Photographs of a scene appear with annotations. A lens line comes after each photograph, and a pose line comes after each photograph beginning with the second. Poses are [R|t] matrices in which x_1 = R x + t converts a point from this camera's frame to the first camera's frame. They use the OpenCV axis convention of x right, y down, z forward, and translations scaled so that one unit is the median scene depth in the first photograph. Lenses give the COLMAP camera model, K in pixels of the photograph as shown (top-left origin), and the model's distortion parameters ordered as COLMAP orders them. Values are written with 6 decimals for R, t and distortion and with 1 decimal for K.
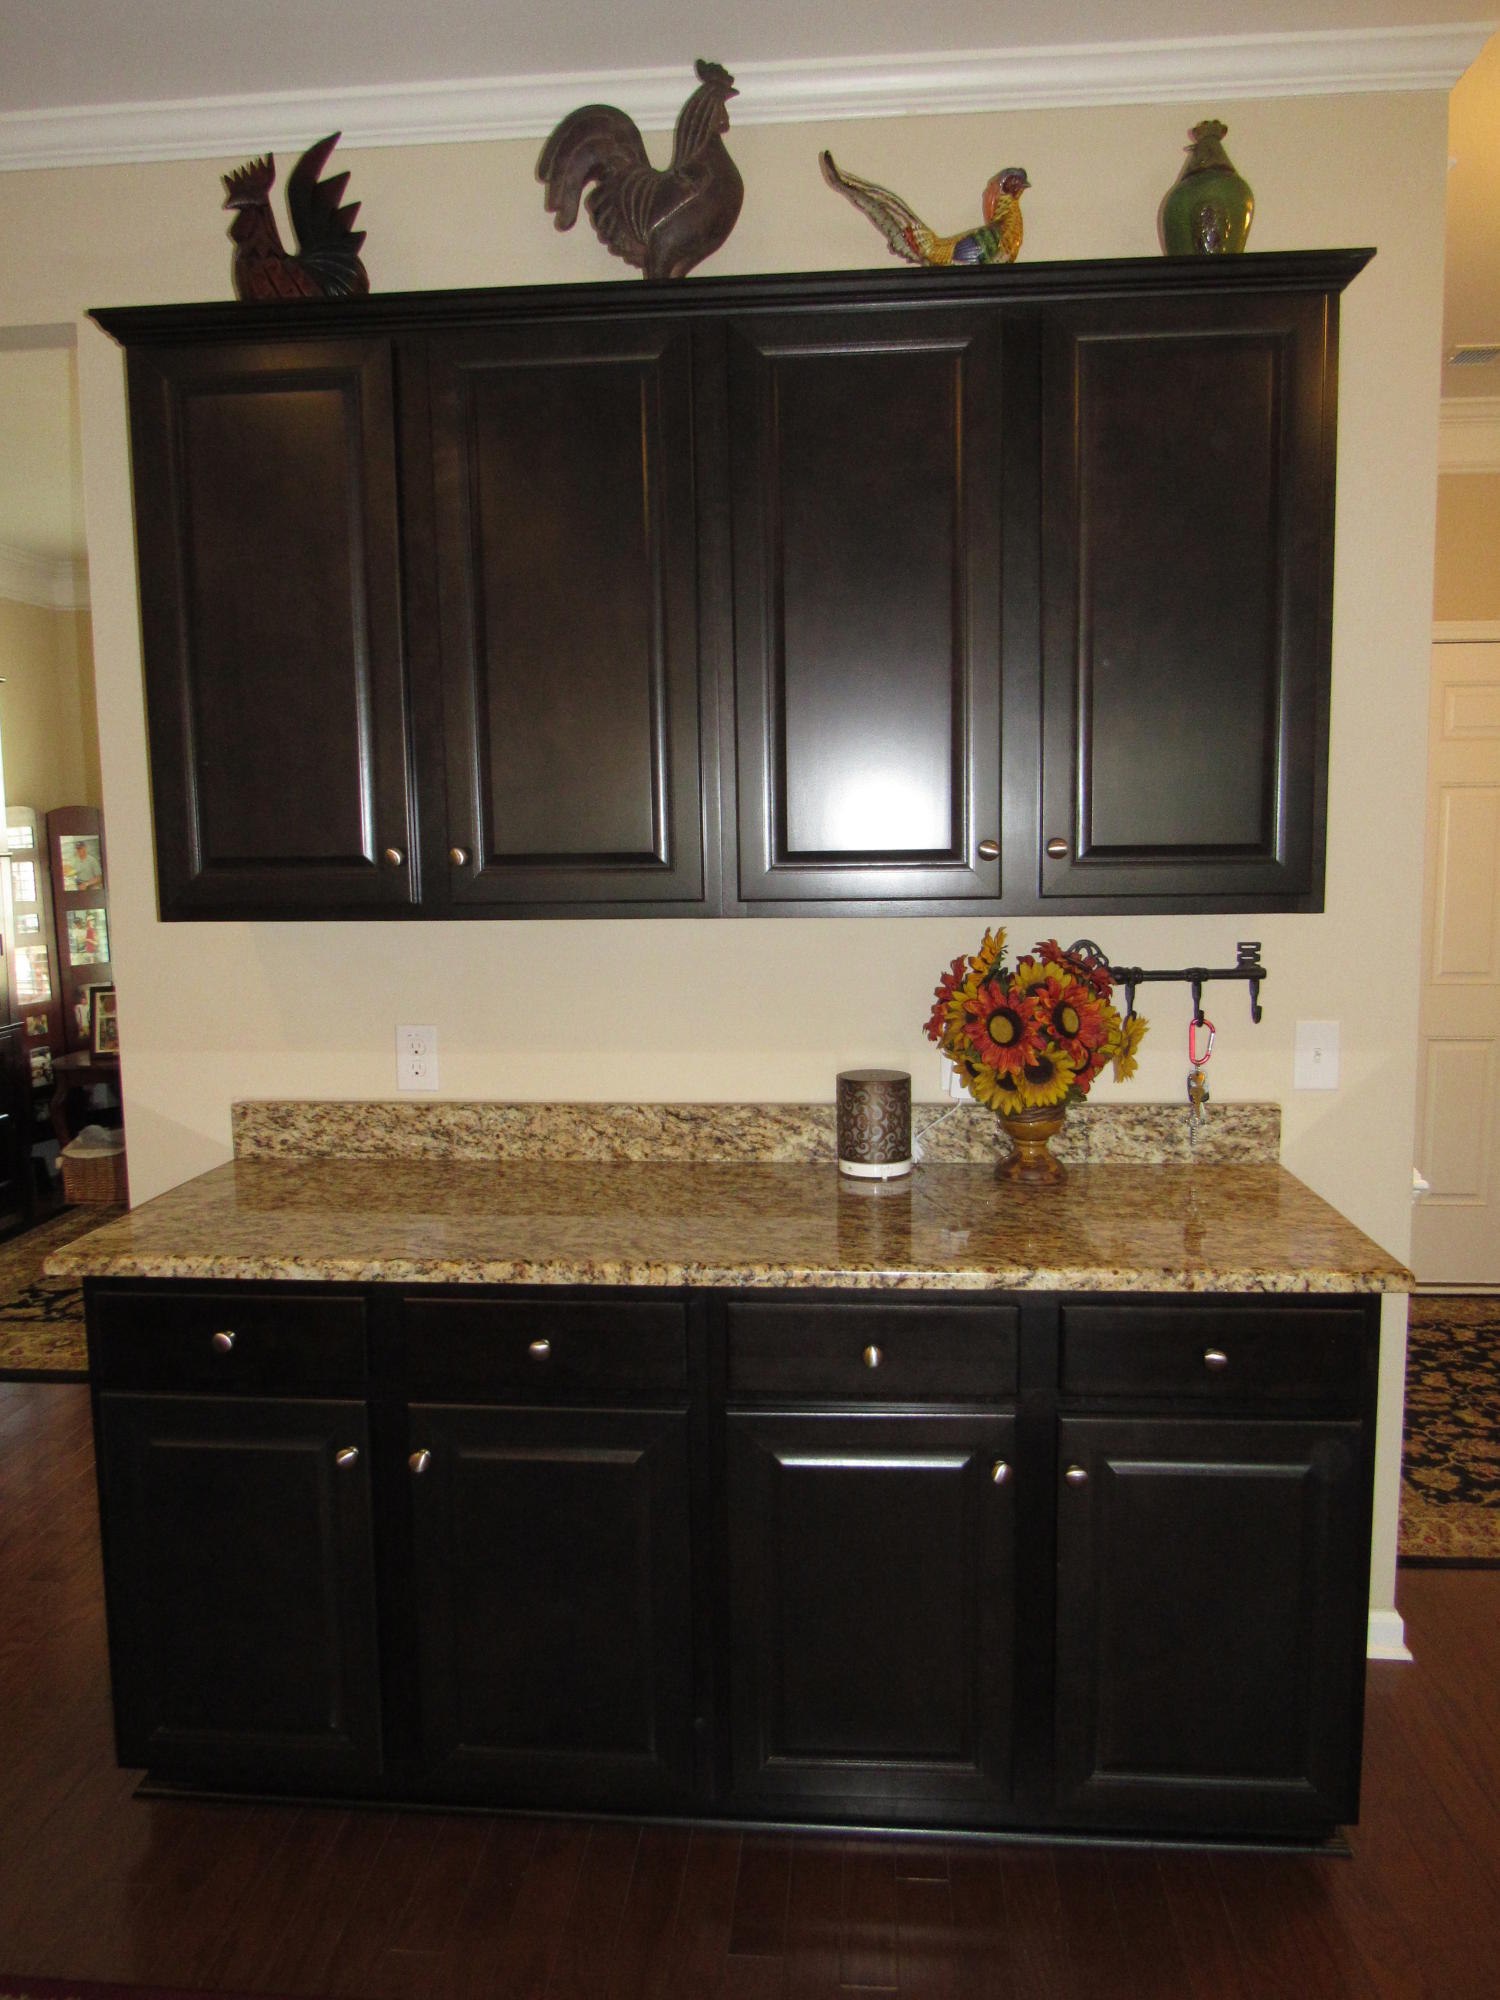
lens RADIAL K [[1434.8, 0, 747.3], [0, 1434.8, 1001.3], [0, 0, 1]] dist [-0.019138, -0.005994]
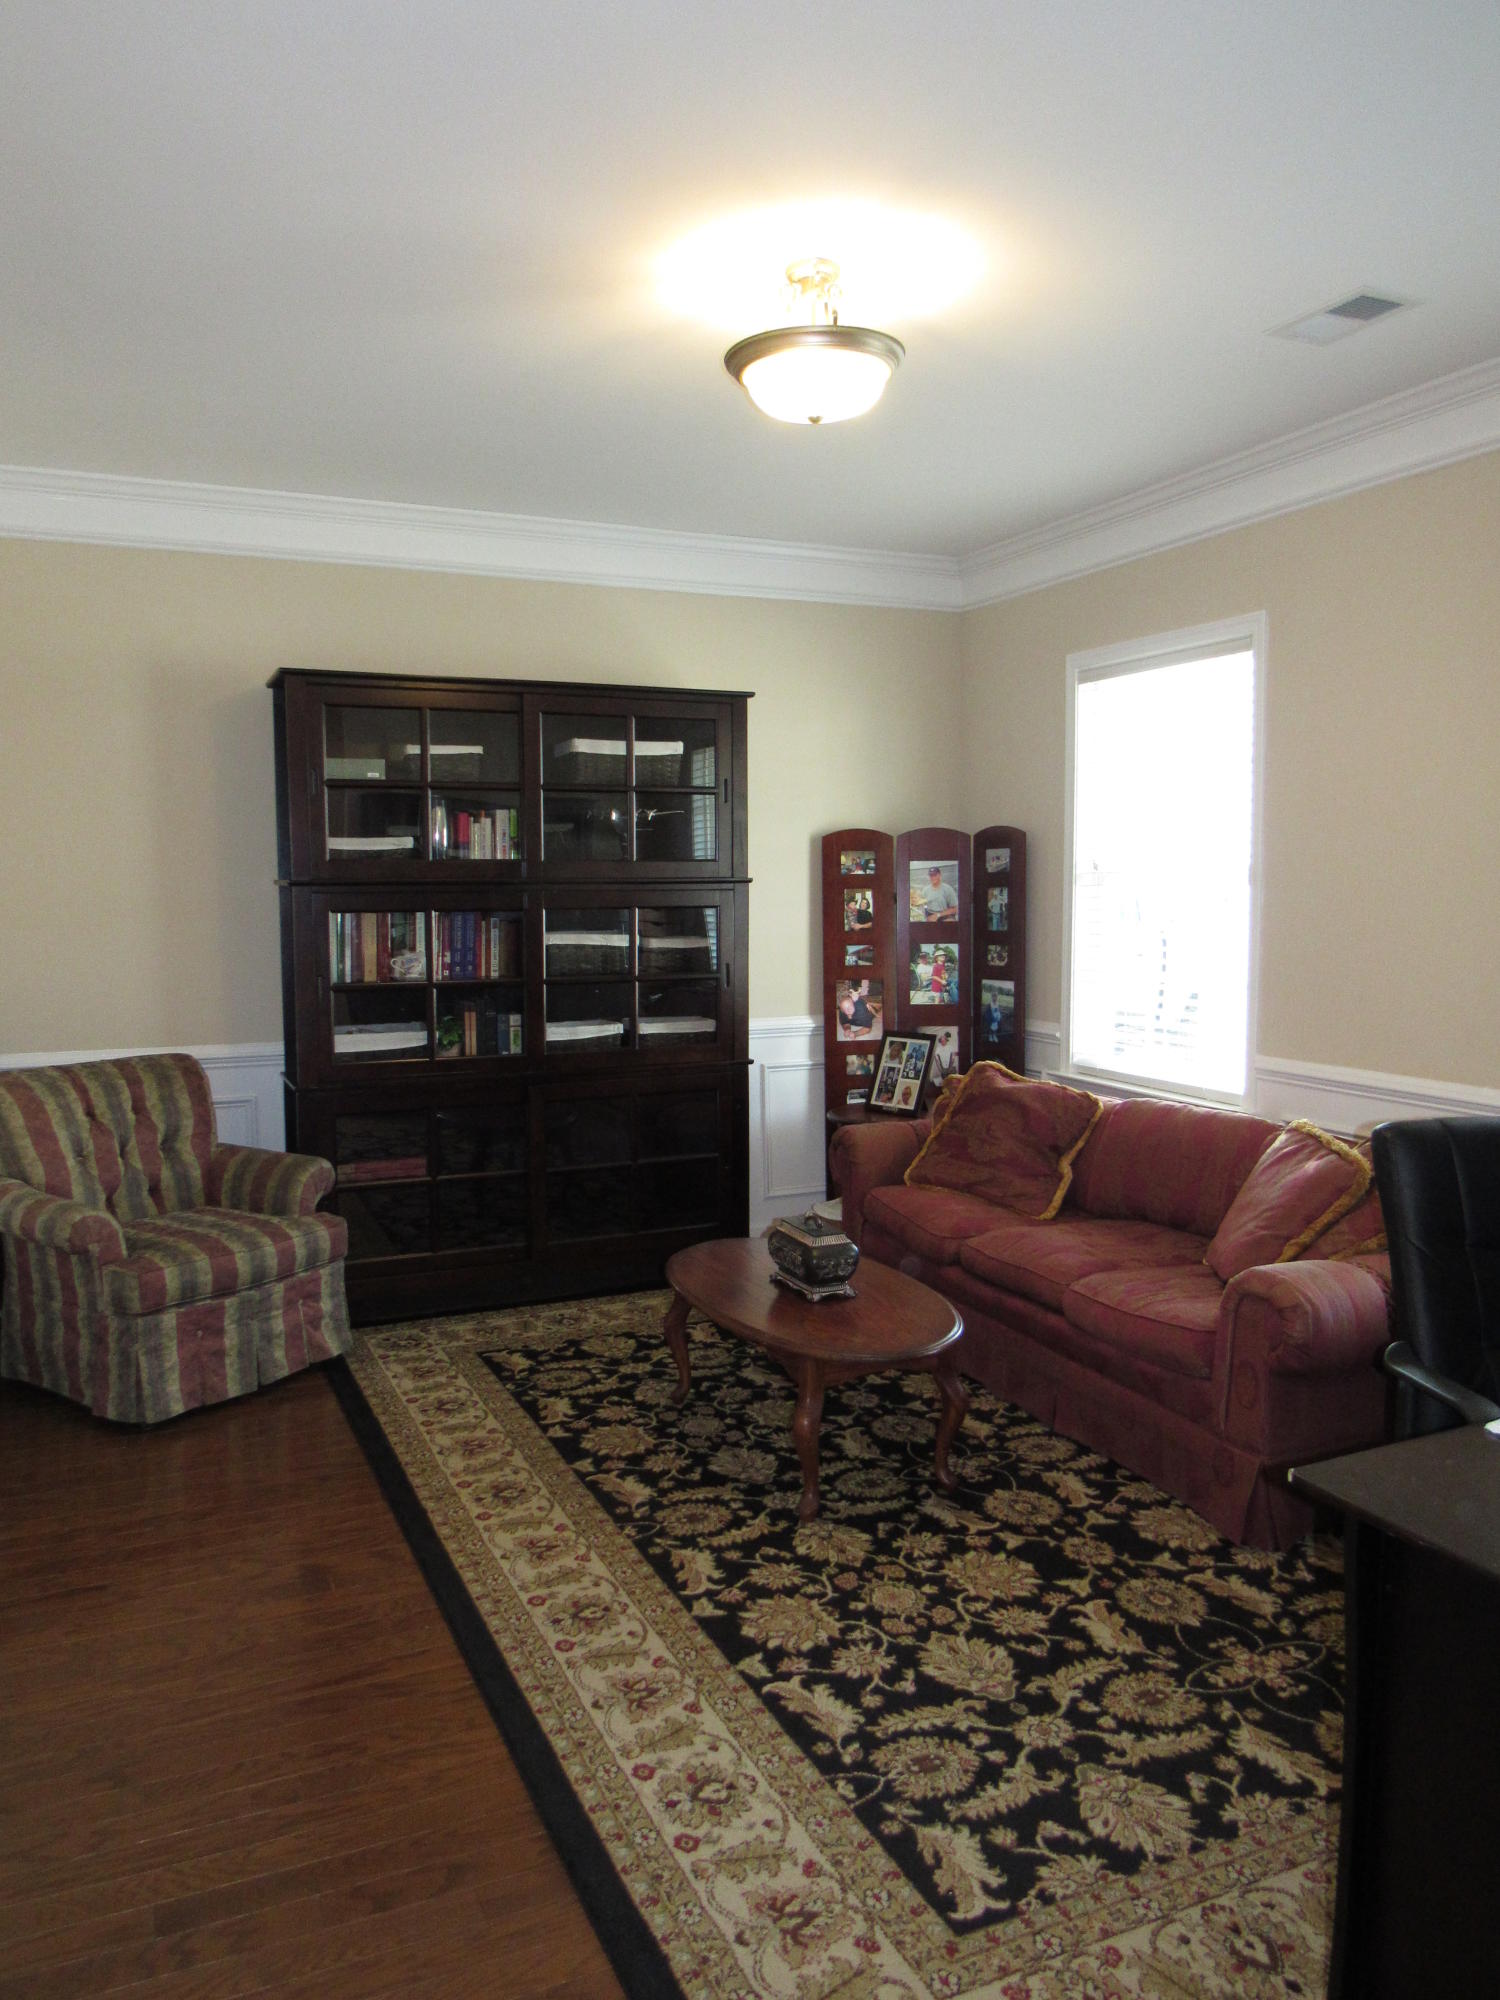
lens RADIAL K [[1434.8, 0, 748.0], [0, 1434.8, 1001.1], [0, 0, 1]] dist [-0.019138, -0.005994]
pose [[0.481960, 0.088067, -0.871756, 0.275174], [-0.103983, 0.993654, 0.042893, -0.056586], [0.870001, 0.069975, 0.488059, 0.477821]]
